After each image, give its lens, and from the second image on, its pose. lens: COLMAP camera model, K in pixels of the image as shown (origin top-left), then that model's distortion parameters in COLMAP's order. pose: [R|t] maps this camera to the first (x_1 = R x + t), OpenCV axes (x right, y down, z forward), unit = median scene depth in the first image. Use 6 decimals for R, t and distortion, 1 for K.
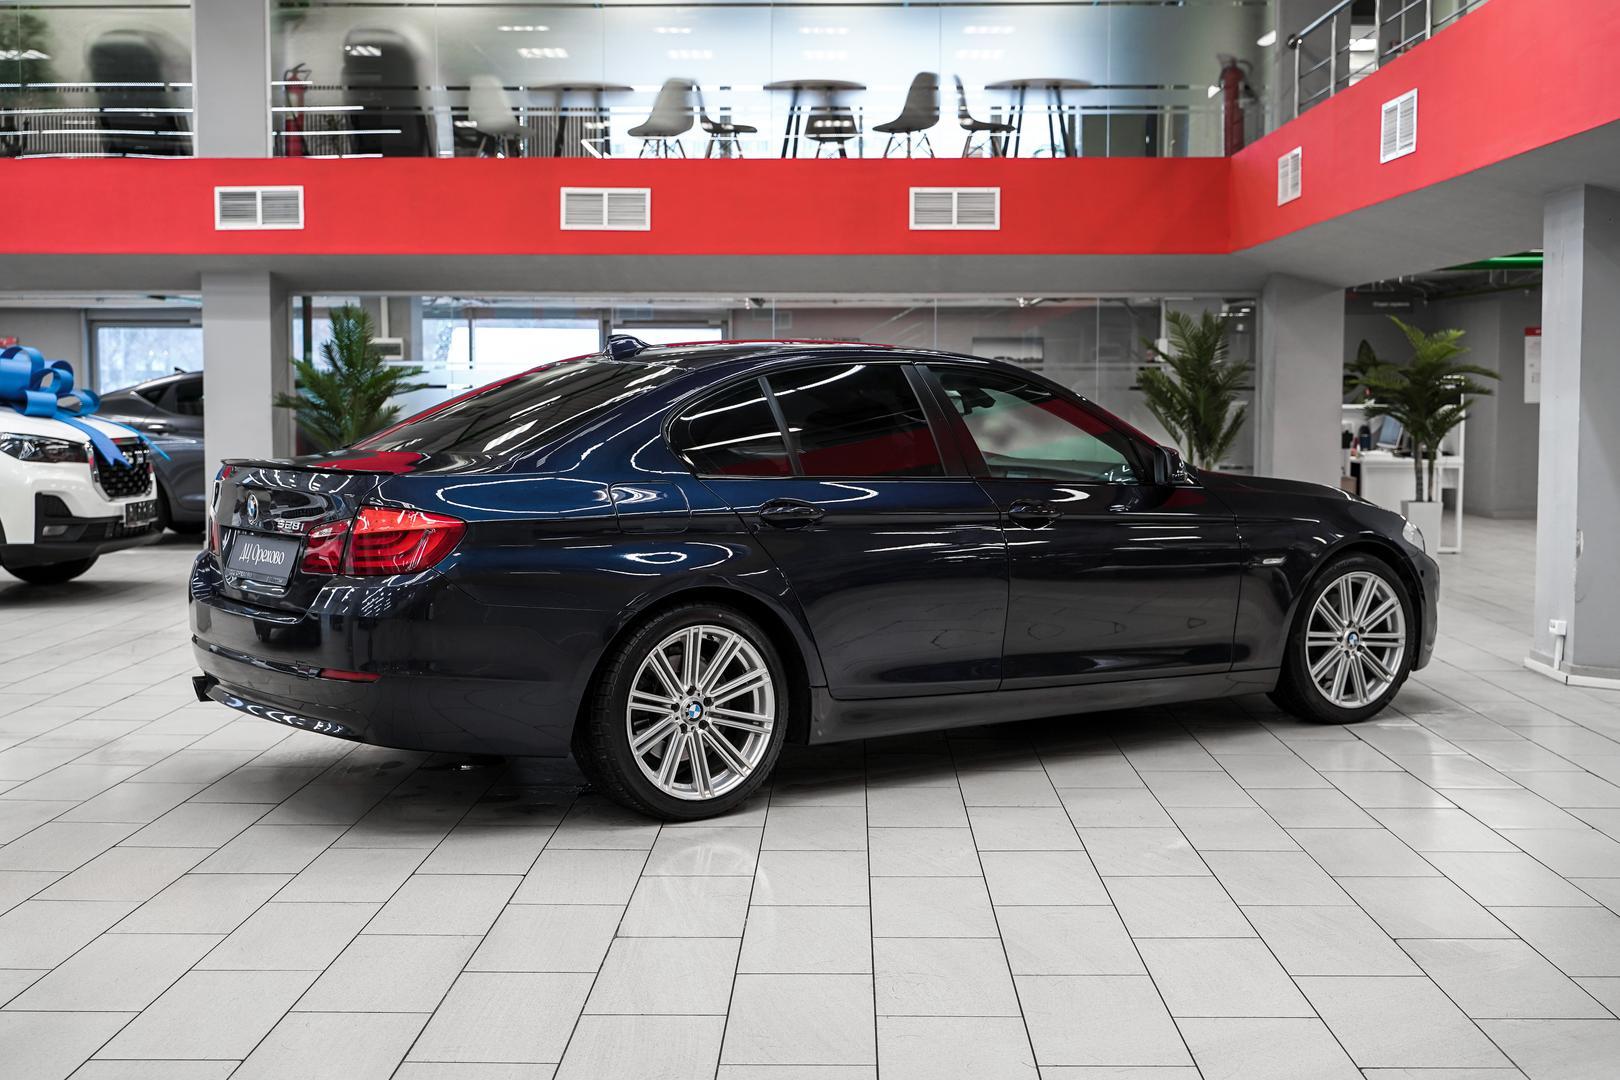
lens RADIAL K [[1974.8, 0, 810.0], [0, 1974.8, 540.0], [0, 0, 1]] dist [0.010382, -0.008590]
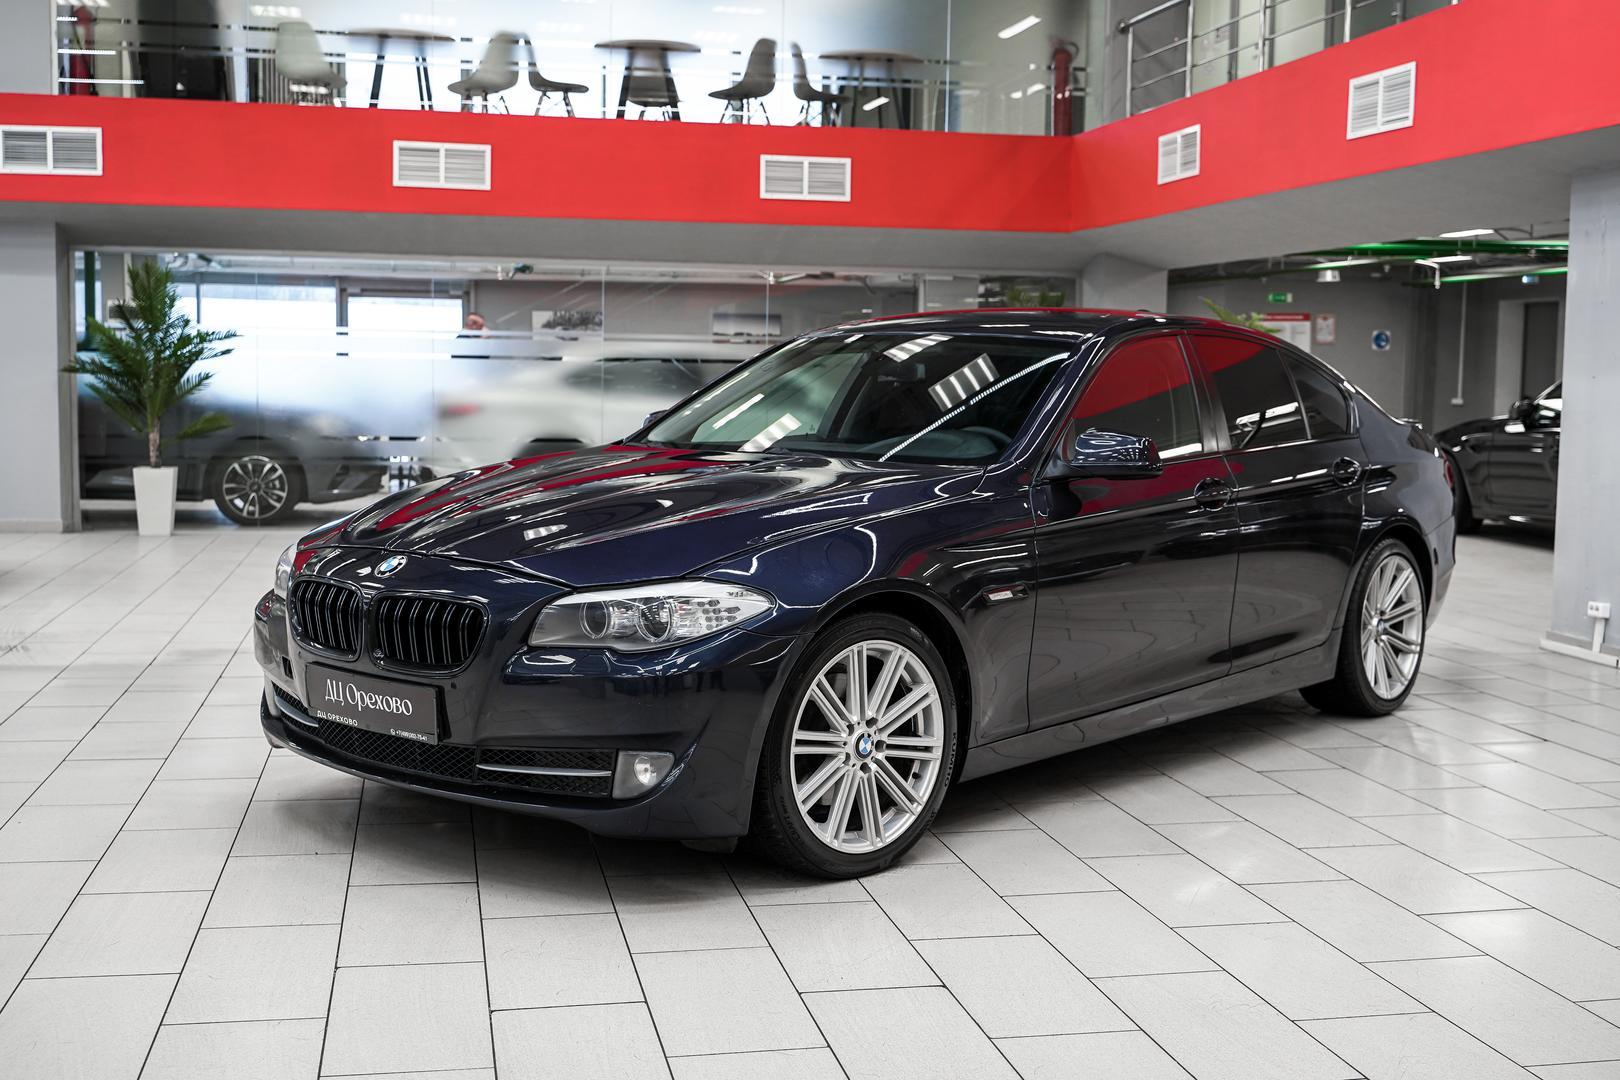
lens RADIAL K [[1811.1, 0, 799.0], [0, 1811.1, 539.8], [0, 0, 1]] dist [0.005631, -0.027114]
pose [[0.978486, -0.005507, 0.206242, -0.110032], [0.001382, 0.999796, 0.020140, -0.006477], [-0.206311, -0.019422, 0.978294, 0.113592]]
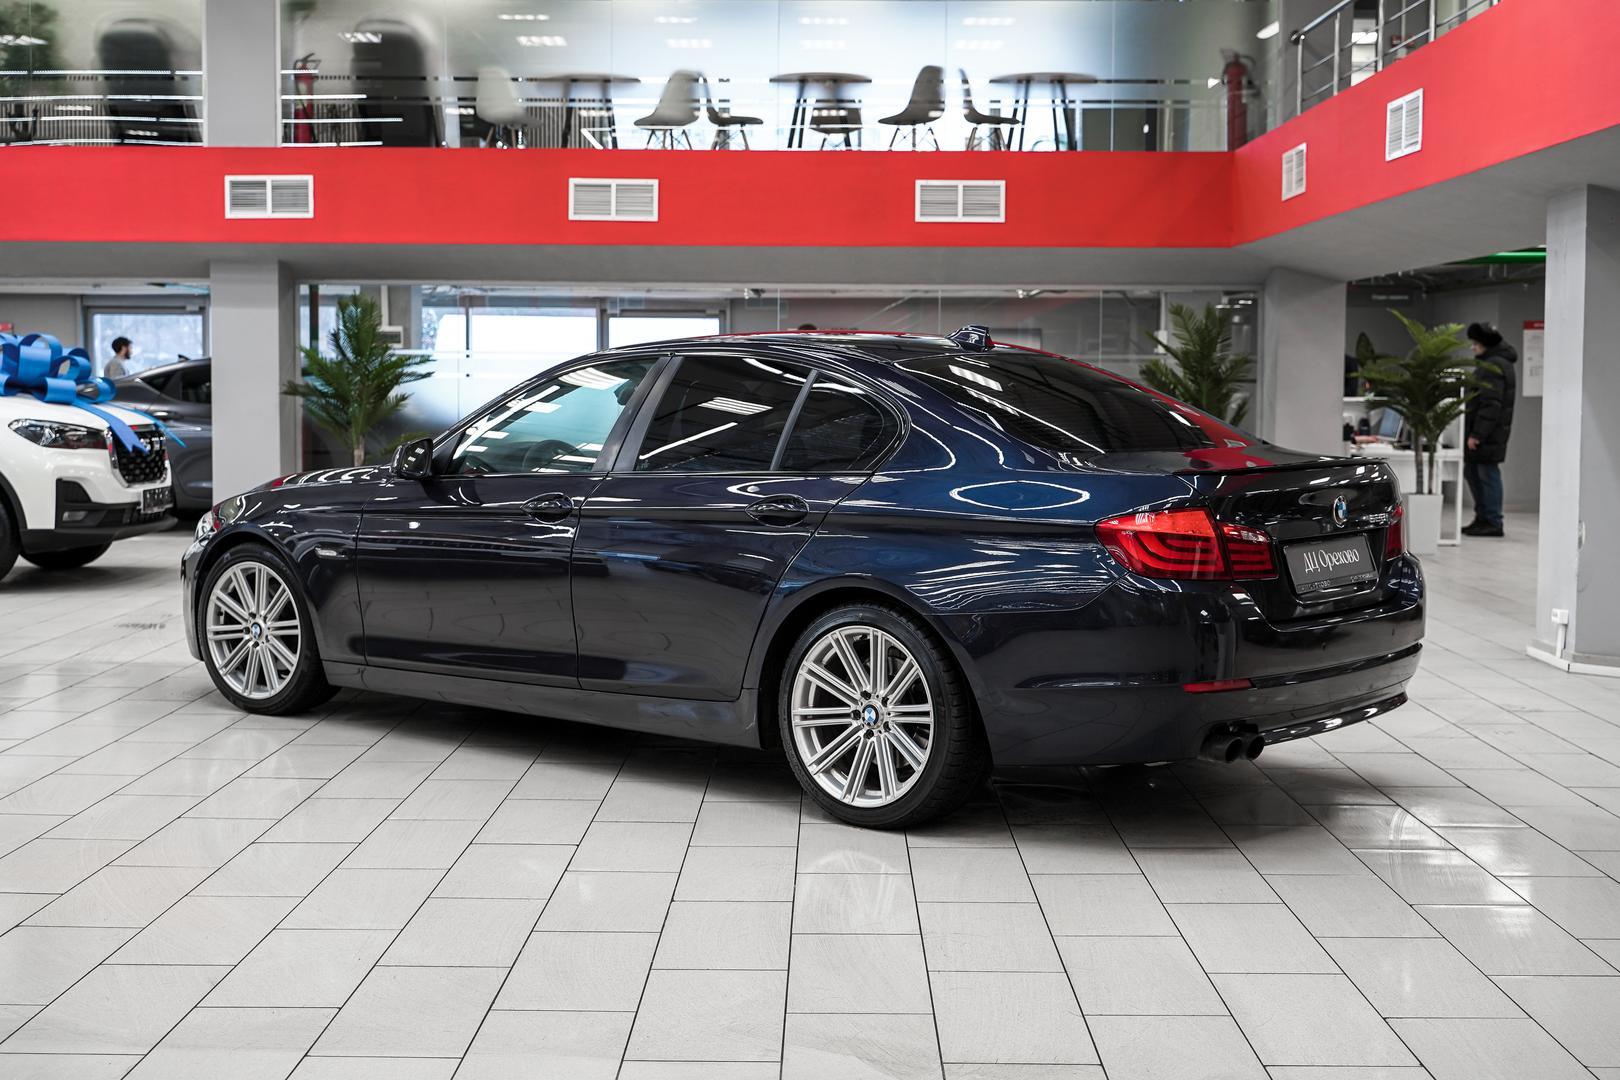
lens RADIAL K [[2005.1, 0, 807.9], [0, 2005.1, 516.5], [0, 0, 1]] dist [0.016866, 0.008119]
pose [[0.999969, 0.004341, 0.006518, -0.009934], [-0.004292, 0.999962, -0.007558, 0.001121], [-0.006550, 0.007529, 0.999950, -0.020925]]
